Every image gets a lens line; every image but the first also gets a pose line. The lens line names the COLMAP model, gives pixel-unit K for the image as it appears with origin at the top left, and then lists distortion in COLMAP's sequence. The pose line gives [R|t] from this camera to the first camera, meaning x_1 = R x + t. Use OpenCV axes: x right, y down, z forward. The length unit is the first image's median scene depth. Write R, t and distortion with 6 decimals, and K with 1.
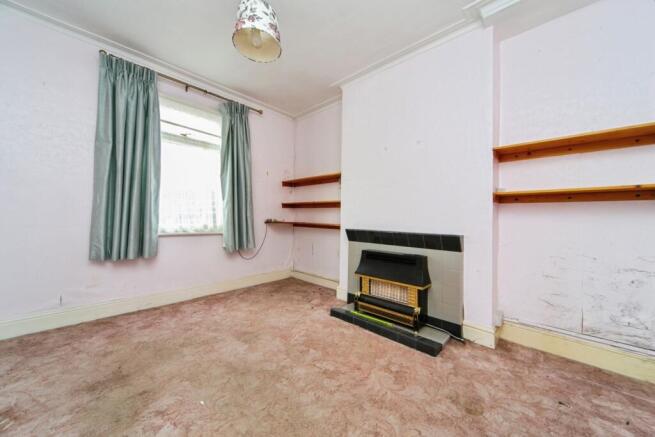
lens RADIAL K [[233.7, 0, 328.7], [0, 233.7, 213.6], [0, 0, 1]] dist [-0.000267, -0.000062]
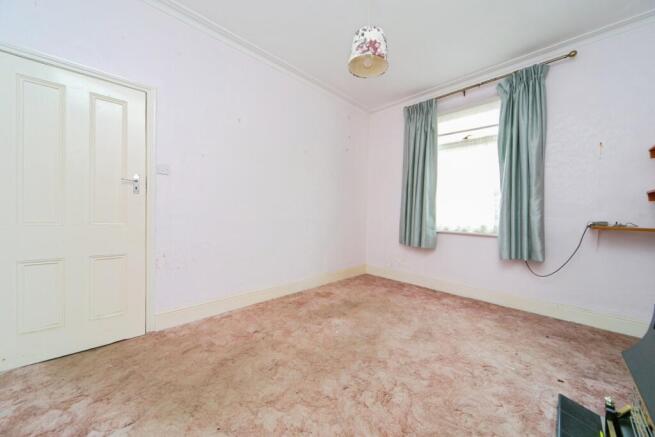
lens RADIAL K [[233.7, 0, 328.7], [0, 233.7, 213.6], [0, 0, 1]] dist [-0.000267, -0.000062]
pose [[-0.026315, -0.017233, -0.999505, 0.506722], [-0.001390, 0.999851, -0.017202, 0.023286], [0.999653, 0.000936, -0.026335, 0.484770]]
